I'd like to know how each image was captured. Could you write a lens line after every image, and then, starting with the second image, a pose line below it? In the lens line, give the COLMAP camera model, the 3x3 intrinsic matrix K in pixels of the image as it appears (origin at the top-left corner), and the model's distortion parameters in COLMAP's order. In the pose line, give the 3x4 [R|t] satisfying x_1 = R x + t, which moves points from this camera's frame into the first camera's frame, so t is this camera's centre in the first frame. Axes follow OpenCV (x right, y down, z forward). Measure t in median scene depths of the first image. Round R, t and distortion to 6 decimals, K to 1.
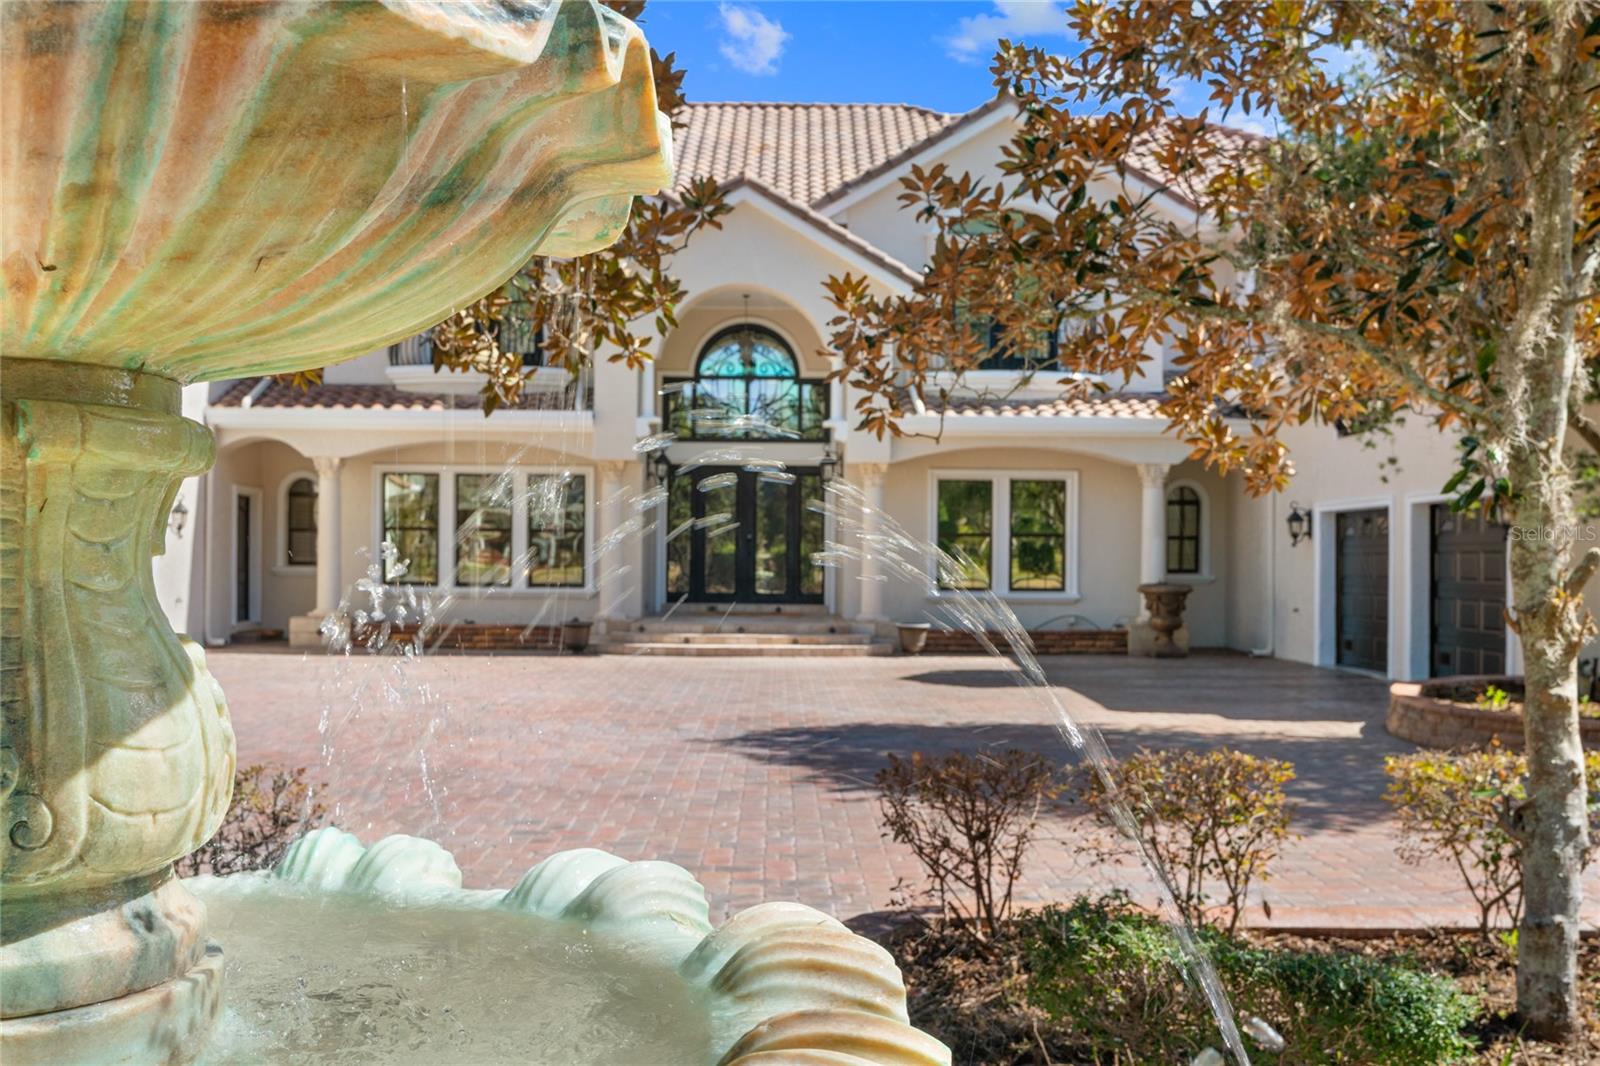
lens RADIAL K [[1575.0, 0, 795.3], [0, 1575.0, 543.4], [0, 0, 1]] dist [-0.012469, 0.000000]
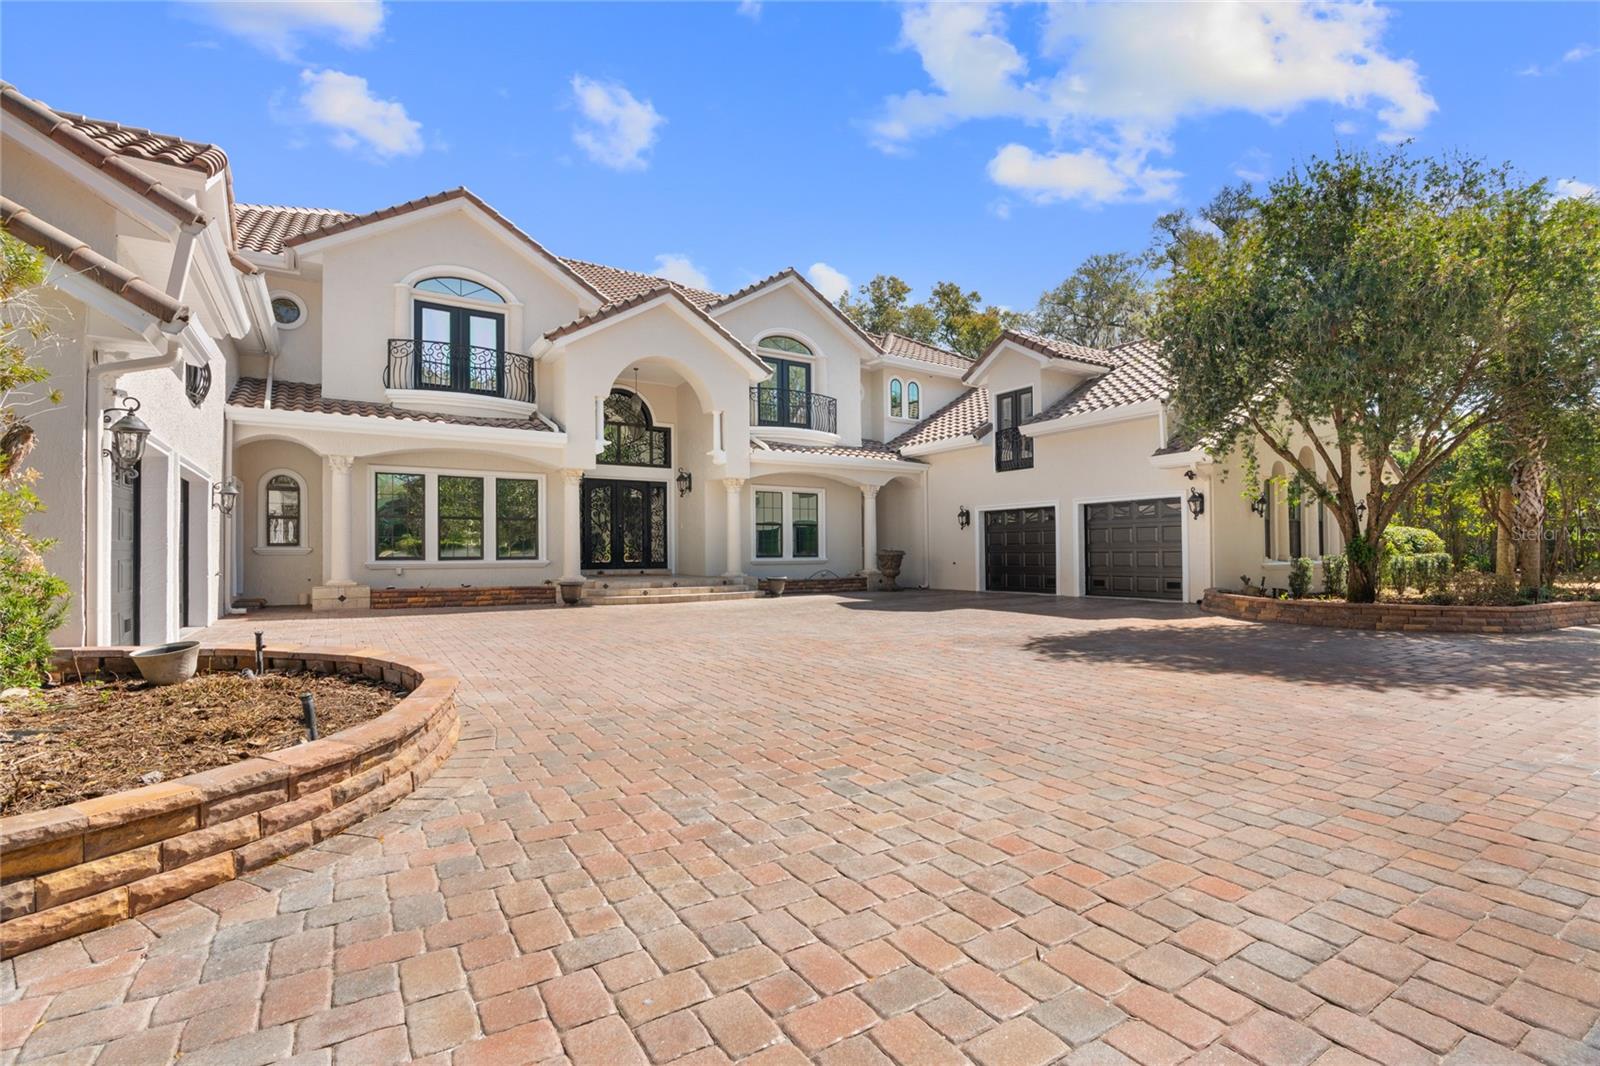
lens RADIAL K [[724.8, 0, 796.7], [0, 724.8, 538.0], [0, 0, 1]] dist [-0.013775, 0.003552]
pose [[0.846791, -0.003124, 0.531916, -0.301109], [0.007965, 0.999945, -0.006808, 0.015737], [-0.531865, 0.010002, 0.846770, 0.344083]]
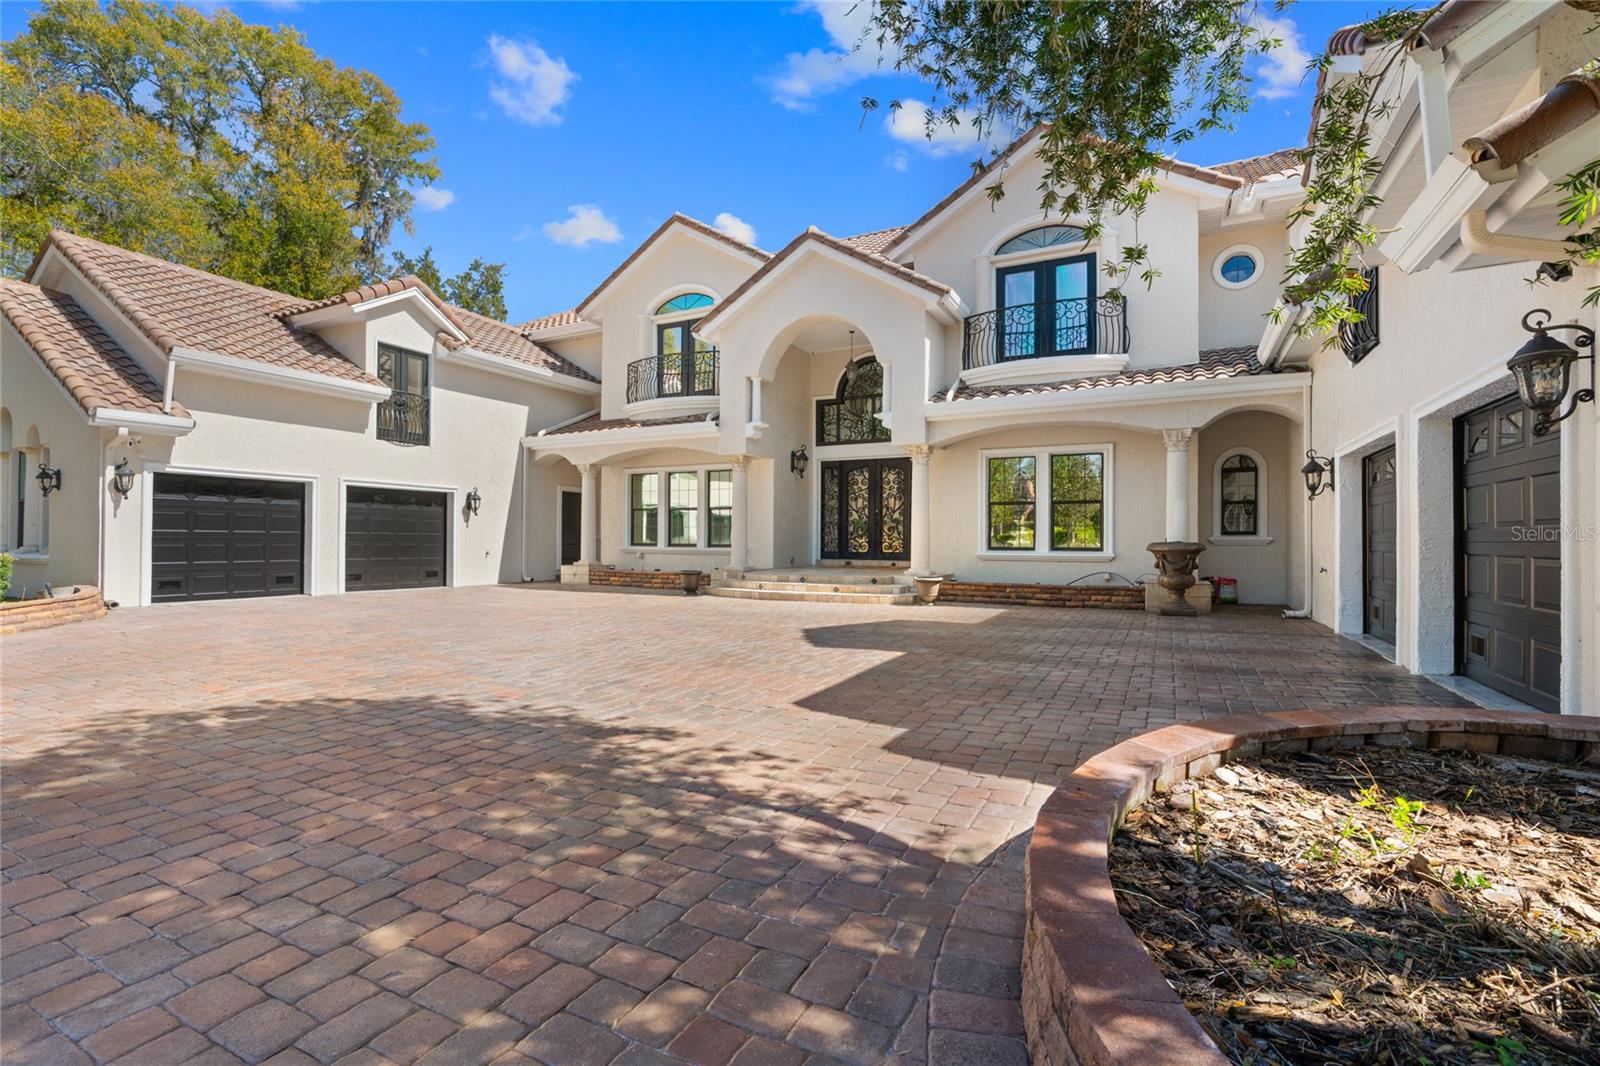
lens RADIAL K [[724.8, 0, 795.8], [0, 724.8, 526.1], [0, 0, 1]] dist [-0.013775, 0.003552]
pose [[0.881383, -0.013930, -0.472197, 0.236927], [0.009020, 0.999879, -0.012659, 0.018513], [0.472317, 0.006898, 0.881402, 0.468887]]
